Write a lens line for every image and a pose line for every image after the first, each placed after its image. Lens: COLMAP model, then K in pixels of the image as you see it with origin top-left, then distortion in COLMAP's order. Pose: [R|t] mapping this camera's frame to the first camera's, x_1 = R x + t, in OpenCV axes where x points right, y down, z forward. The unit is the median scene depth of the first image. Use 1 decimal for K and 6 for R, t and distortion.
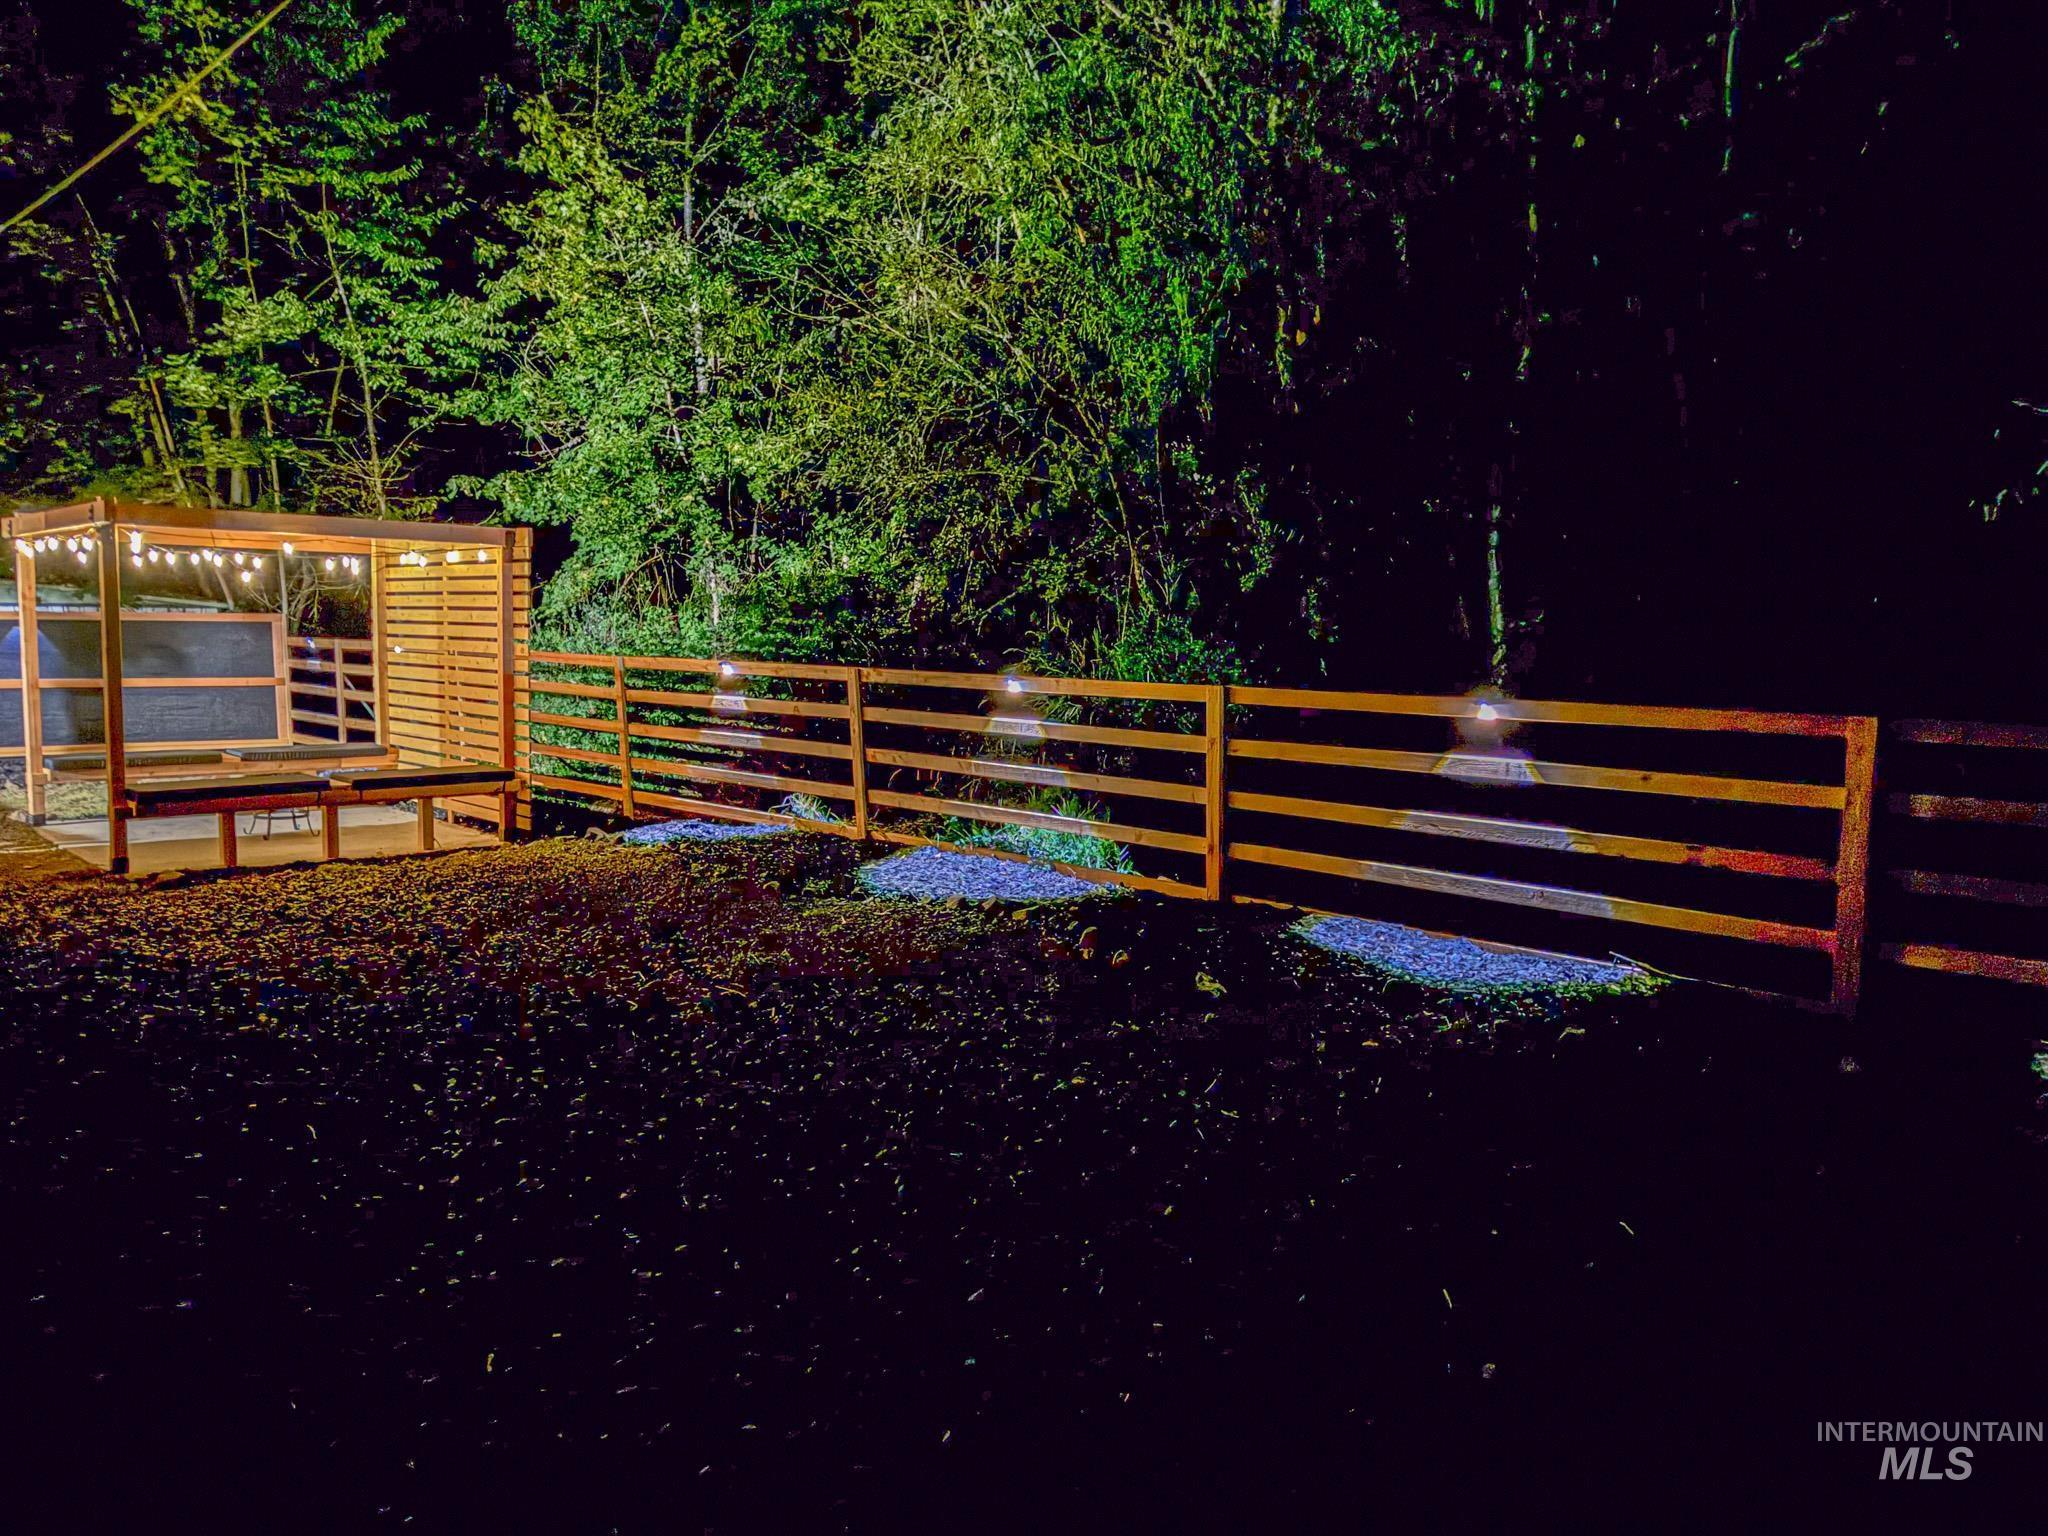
lens RADIAL K [[1441.6, 0, 1025.0], [0, 1441.6, 772.2], [0, 0, 1]] dist [0.122304, -0.189467]
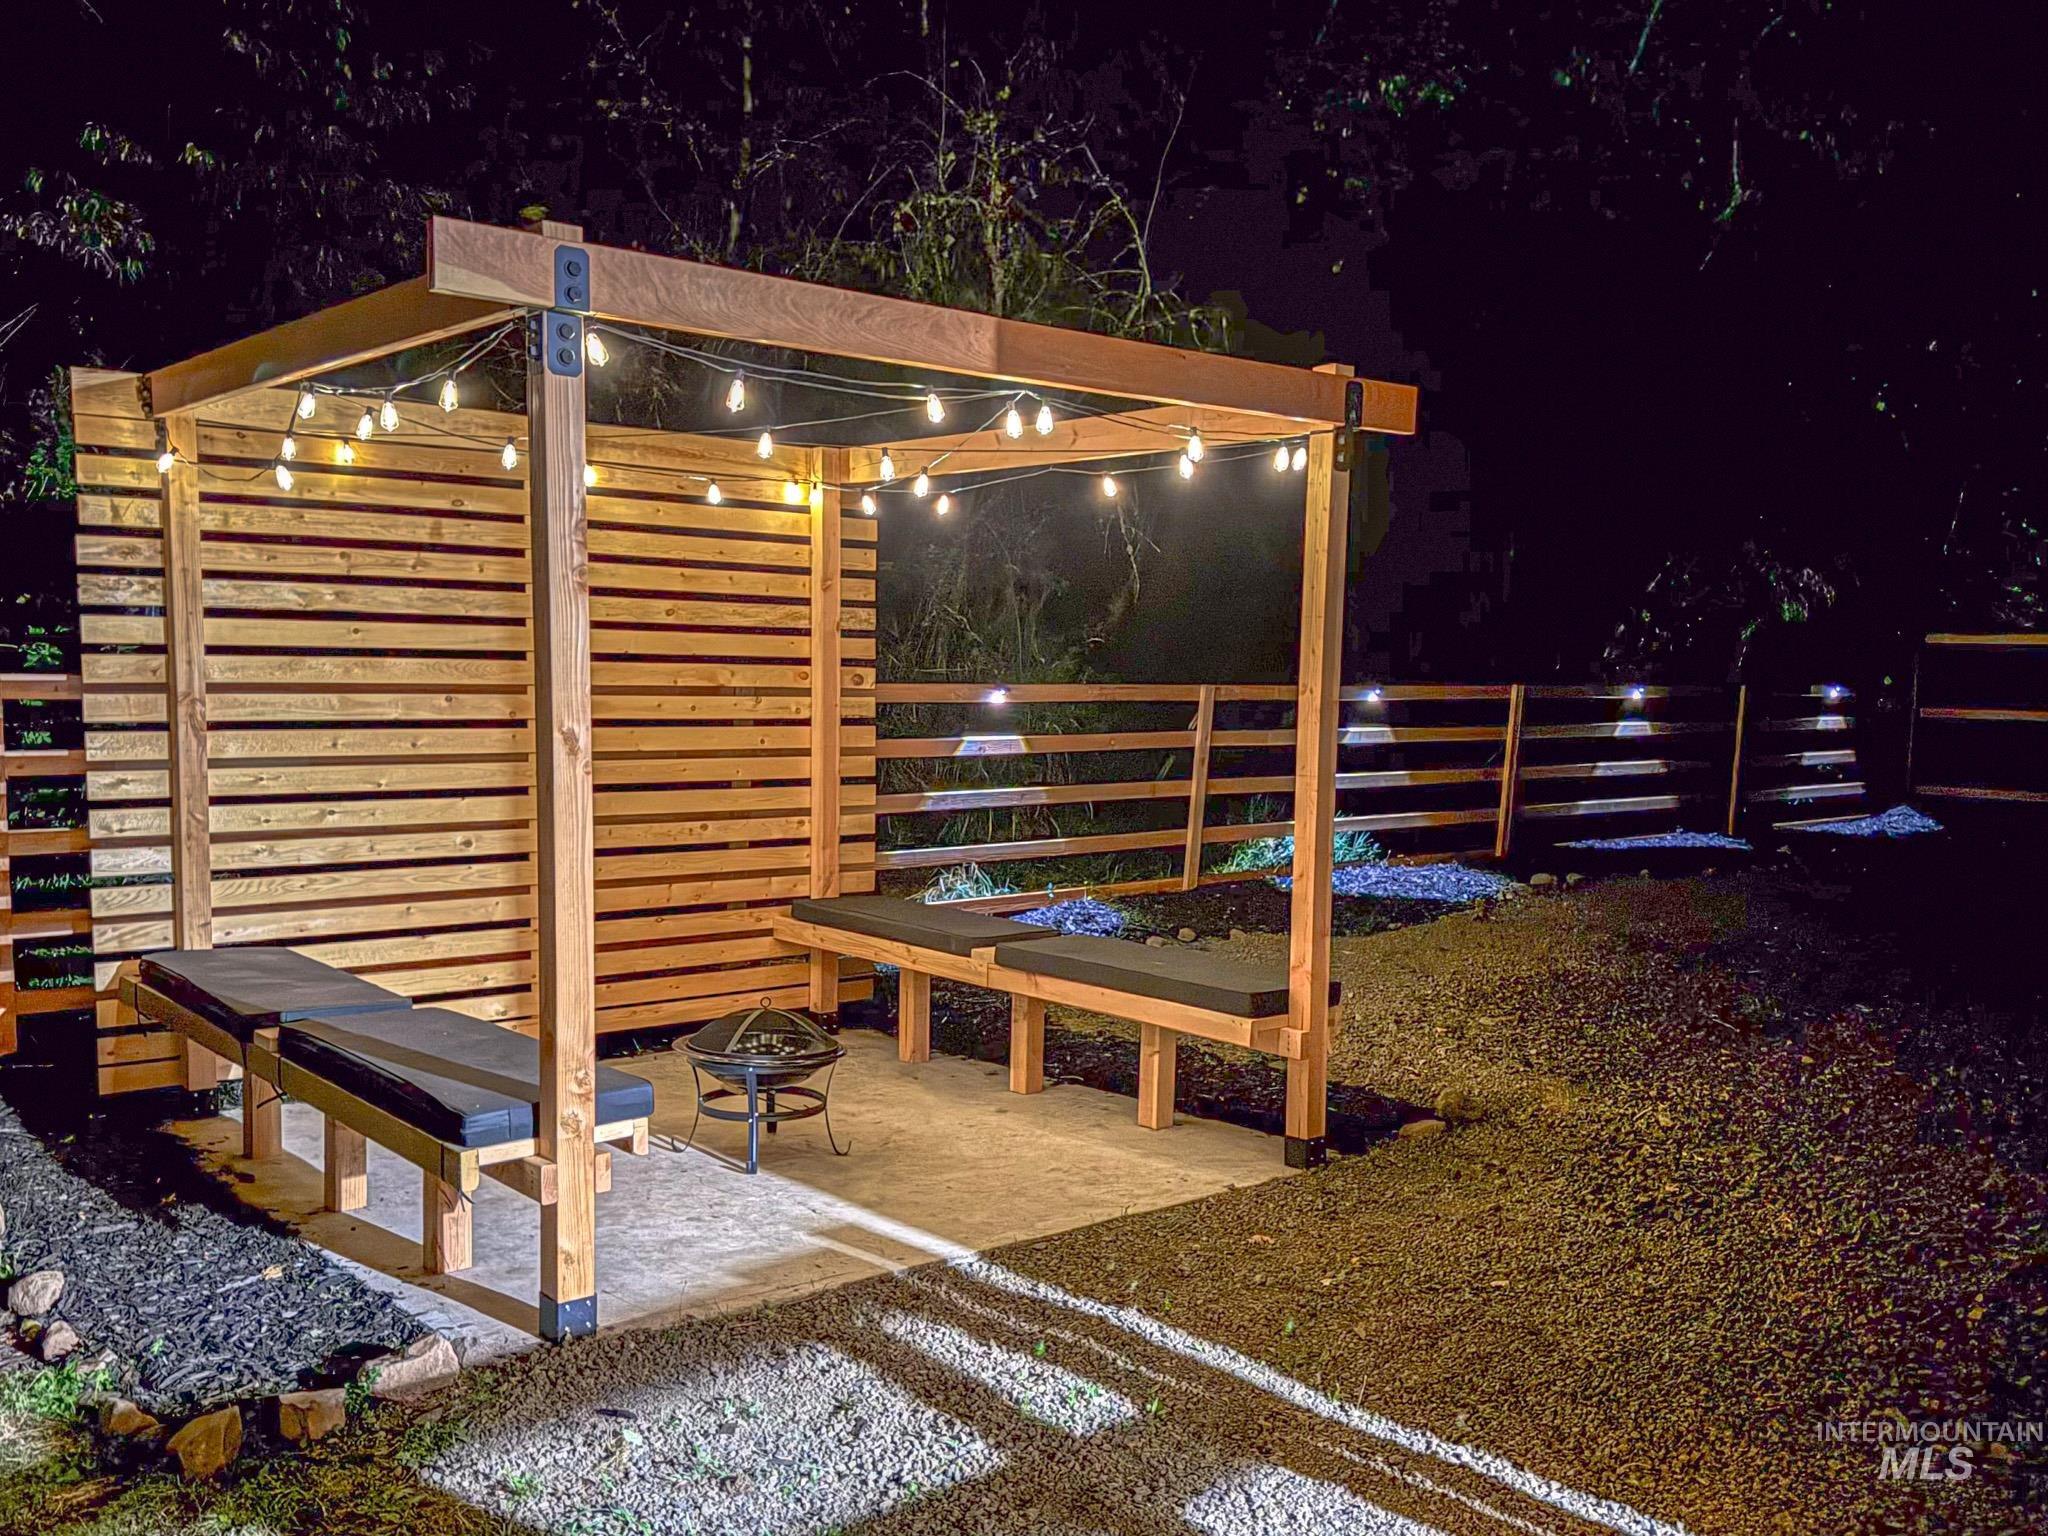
lens RADIAL K [[1441.6, 0, 1025.0], [0, 1441.6, 772.2], [0, 0, 1]] dist [0.122304, -0.189467]
pose [[0.200061, -0.110308, 0.973554, -0.985061], [0.070688, 0.992678, 0.097948, -0.113807], [-0.977230, 0.049223, 0.206394, 0.940419]]
